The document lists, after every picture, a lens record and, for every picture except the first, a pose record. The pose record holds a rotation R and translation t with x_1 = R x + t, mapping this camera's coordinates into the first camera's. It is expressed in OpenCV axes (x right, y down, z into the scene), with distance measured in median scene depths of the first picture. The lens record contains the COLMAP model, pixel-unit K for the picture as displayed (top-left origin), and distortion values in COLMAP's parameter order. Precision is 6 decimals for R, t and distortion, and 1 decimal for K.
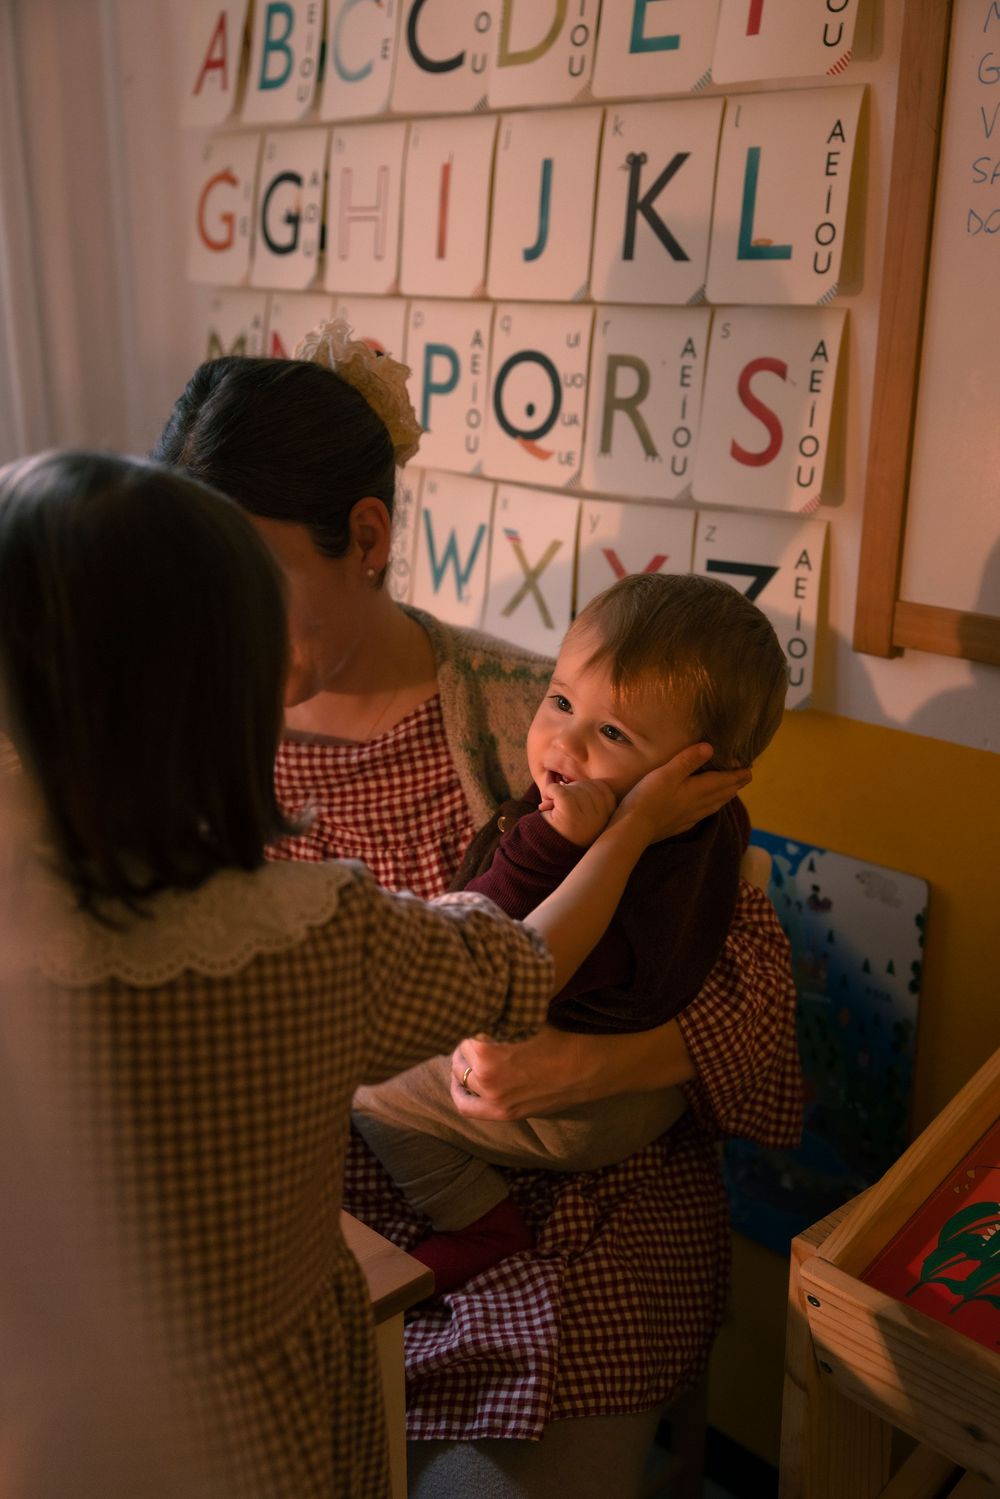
lens RADIAL K [[1517.9, 0, 502.3], [0, 1517.9, 749.0], [0, 0, 1]] dist [0.008706, 0.000000]
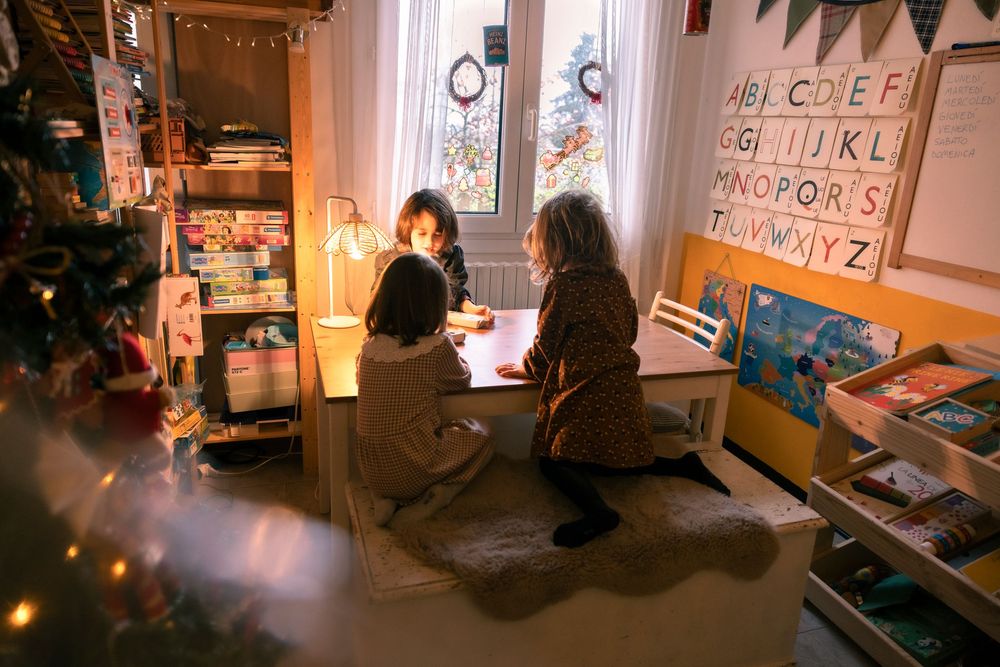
lens RADIAL K [[684.4, 0, 499.6], [0, 684.4, 335.2], [0, 0, 1]] dist [-0.000377, 0.000072]
pose [[0.895292, 0.159116, -0.416094, 0.094040], [-0.169814, 0.985410, 0.011444, 0.213586], [0.411844, 0.060413, 0.909250, -0.788490]]
